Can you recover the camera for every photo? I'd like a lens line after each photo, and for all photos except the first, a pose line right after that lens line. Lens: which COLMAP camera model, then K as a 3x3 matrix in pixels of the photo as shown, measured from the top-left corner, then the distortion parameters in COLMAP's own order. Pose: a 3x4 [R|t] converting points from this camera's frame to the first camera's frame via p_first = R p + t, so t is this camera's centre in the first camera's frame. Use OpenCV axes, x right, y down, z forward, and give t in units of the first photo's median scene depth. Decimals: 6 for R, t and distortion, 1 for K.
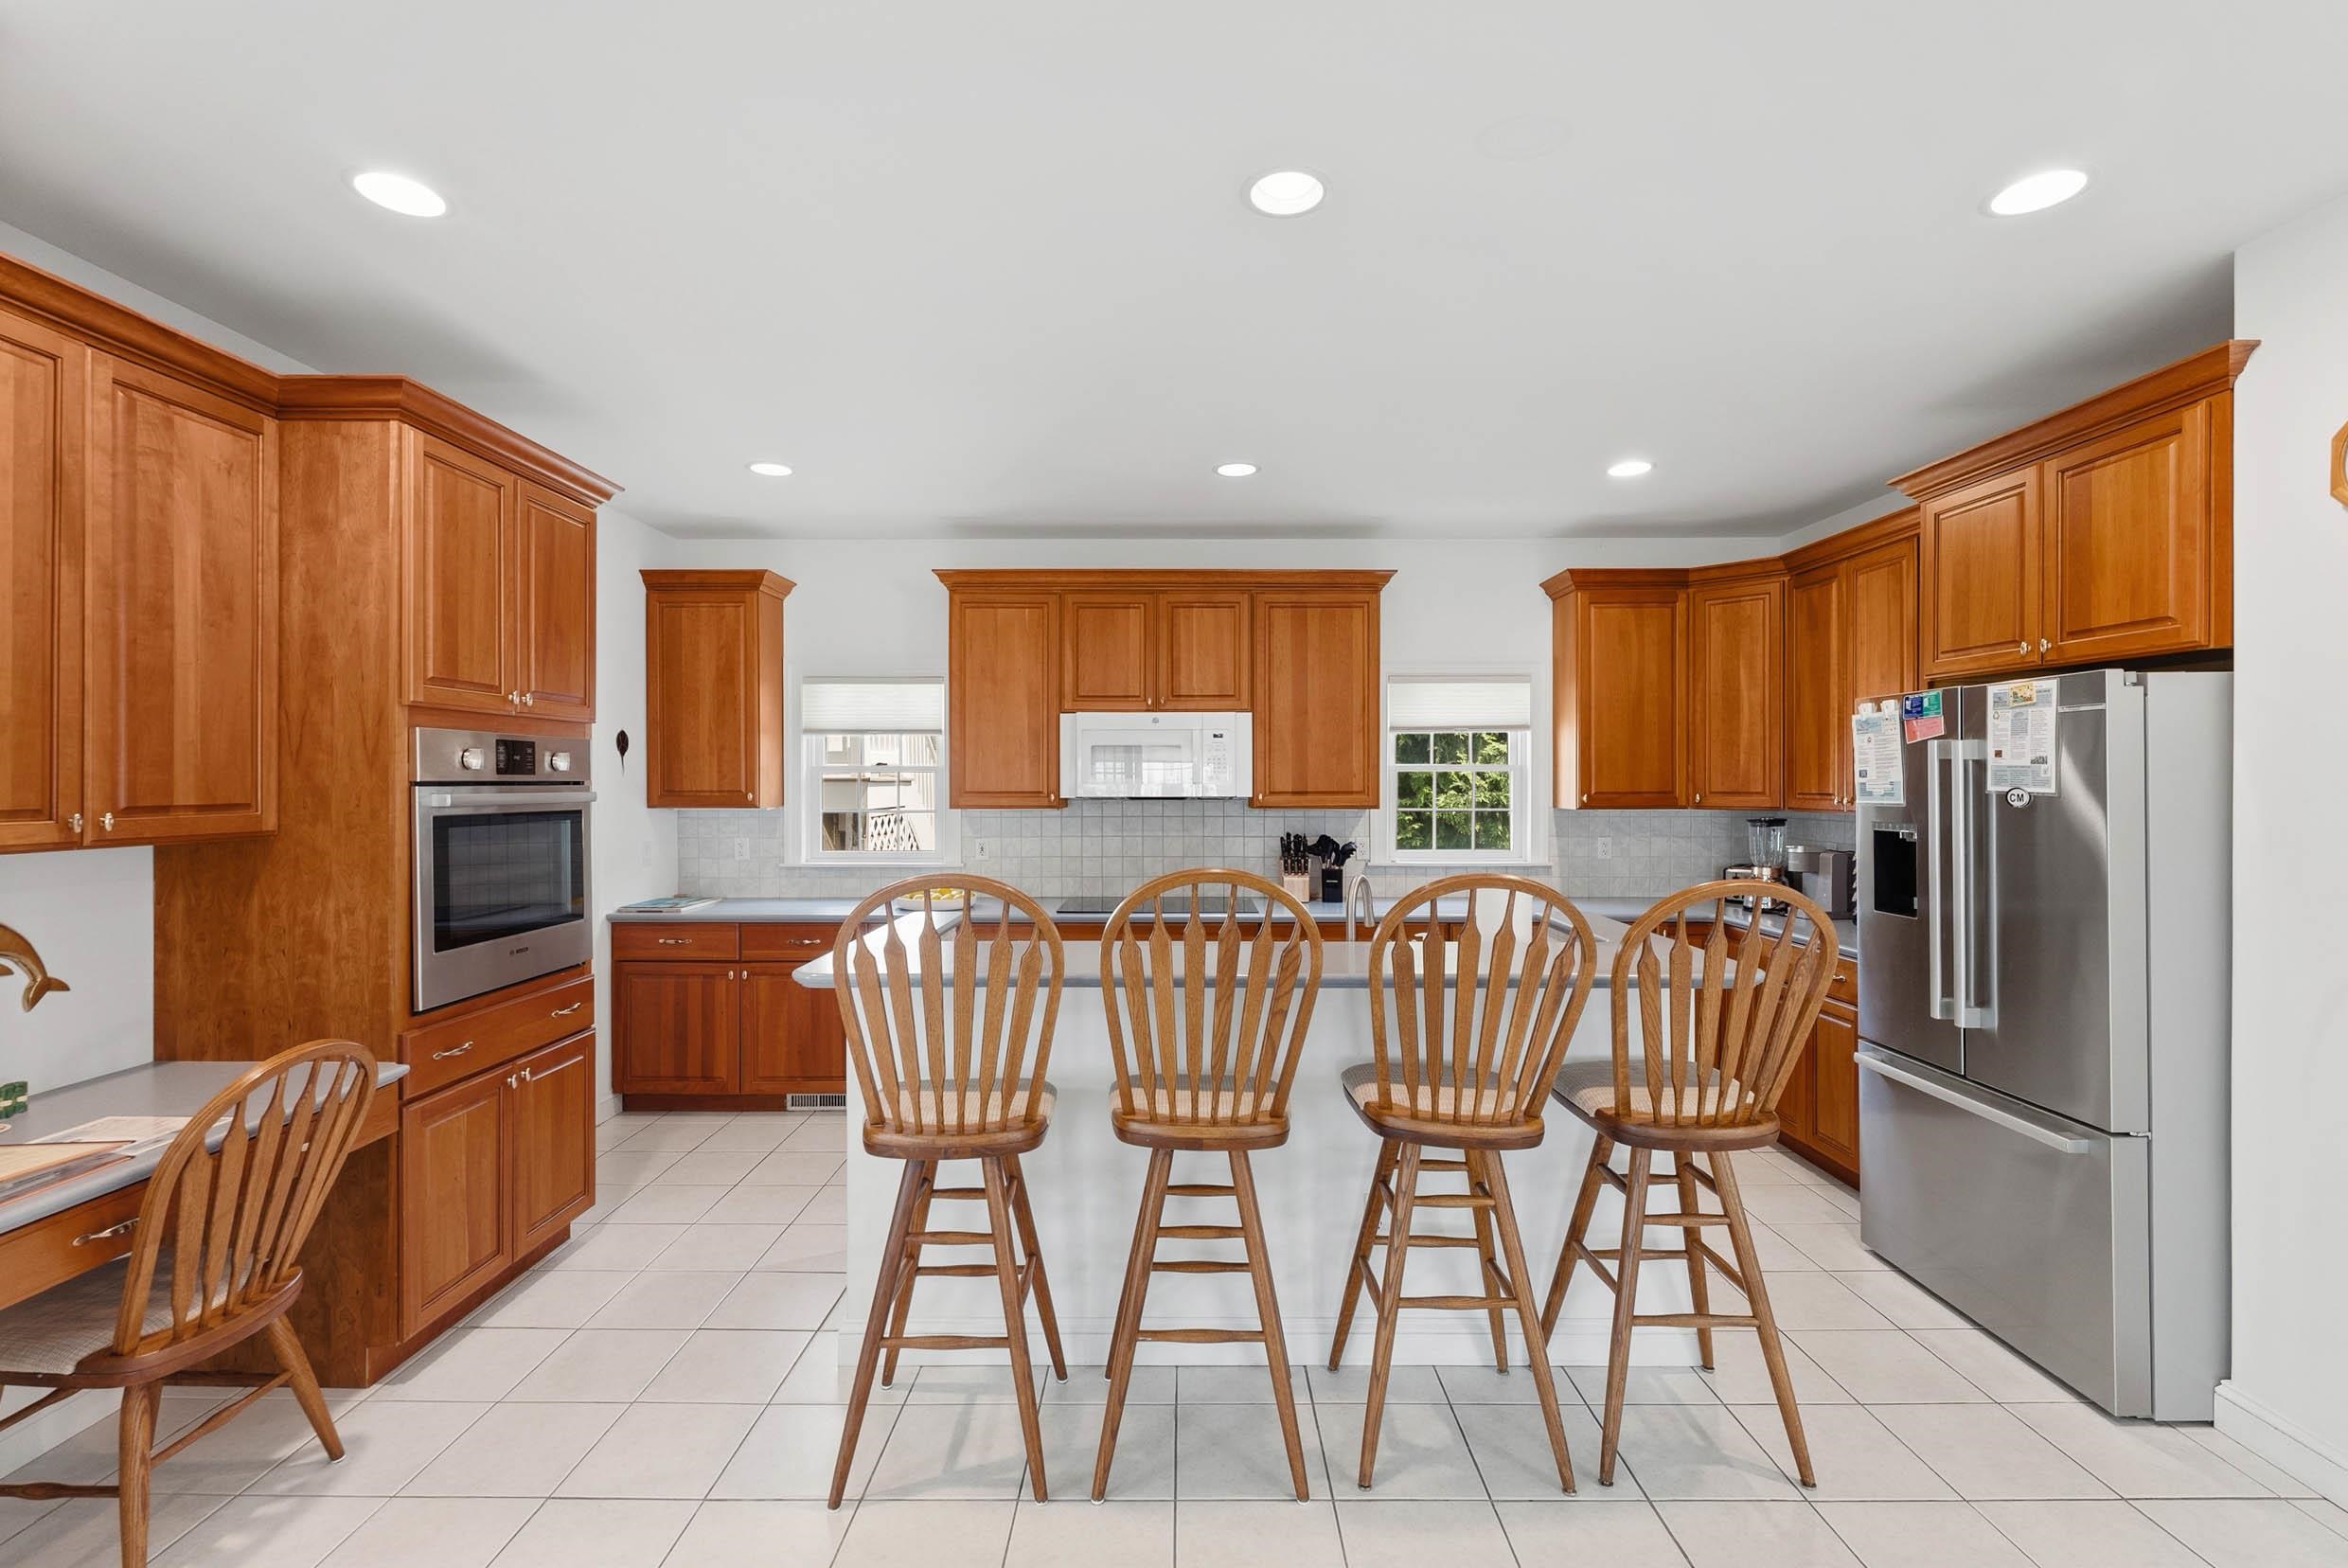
lens RADIAL K [[1022.0, 0, 1174.0], [0, 1022.0, 784.0], [0, 0, 1]] dist [0.000865, -0.000366]
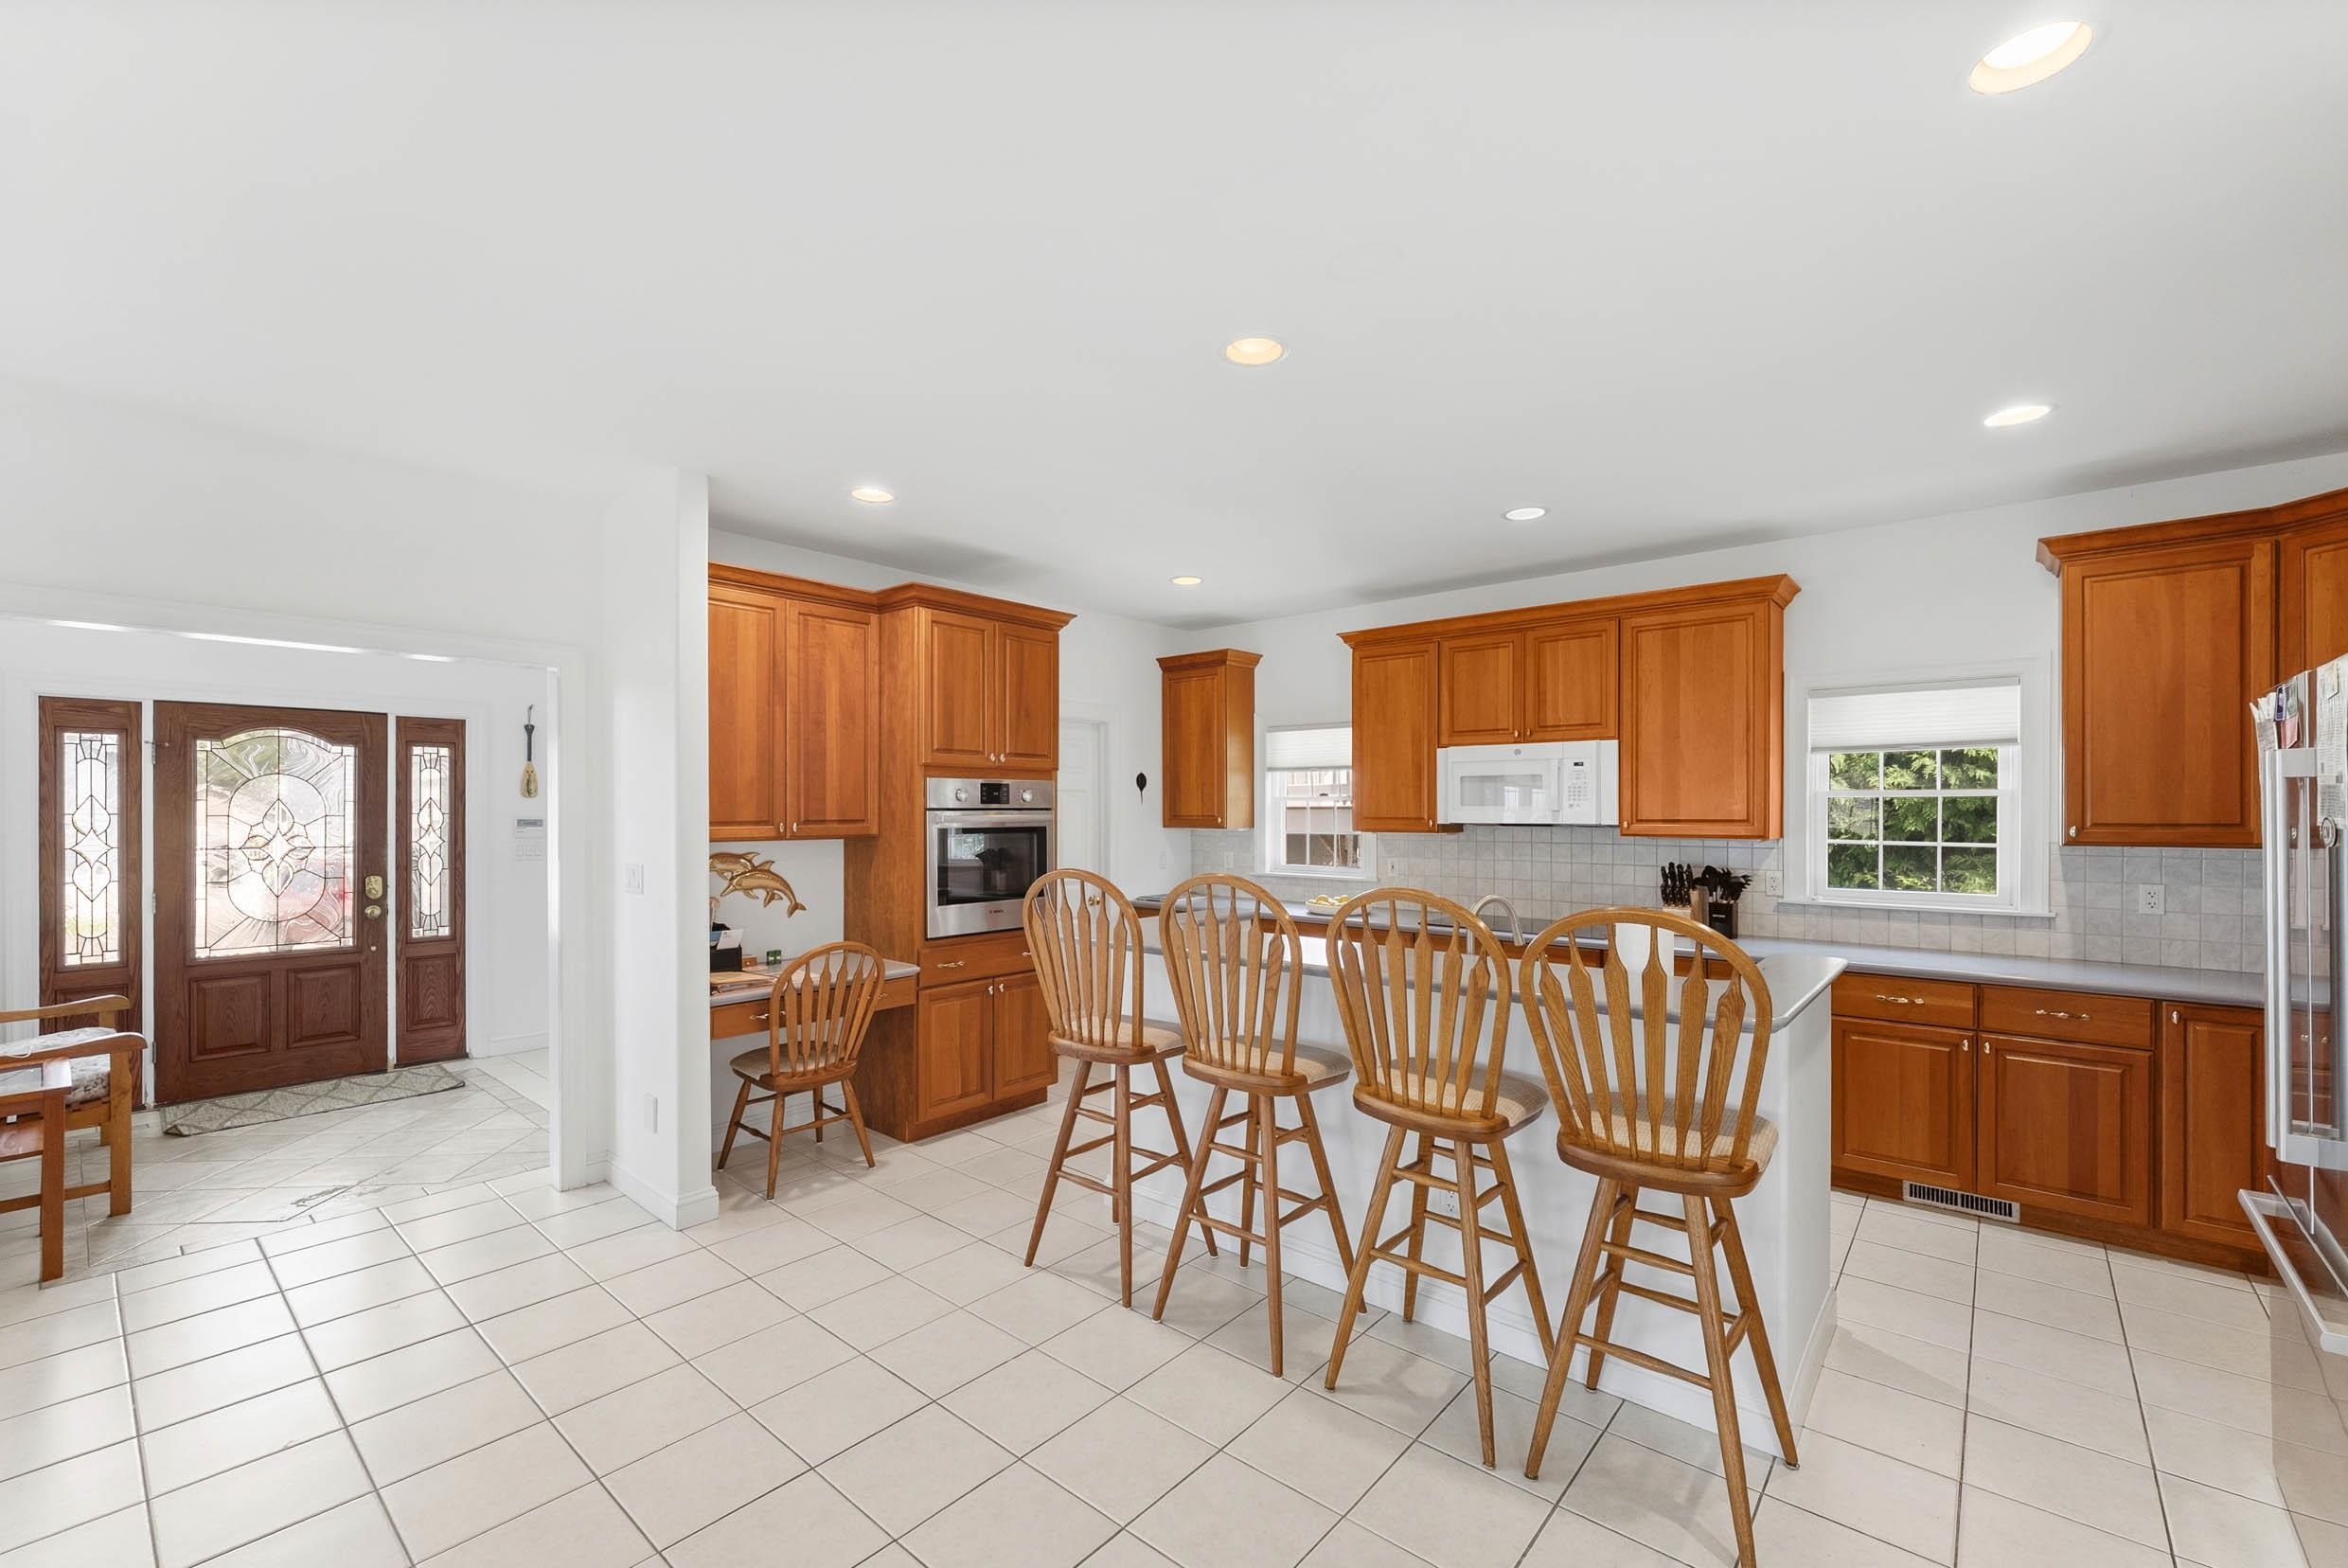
lens RADIAL K [[962.8, 0, 1175.4], [0, 962.8, 816.5], [0, 0, 1]] dist [-0.001081, -0.000187]
pose [[0.762443, 0.006225, -0.647025, 0.357219], [-0.002962, 0.999977, 0.006130, 0.000301], [0.647049, -0.002757, 0.762444, 0.005328]]
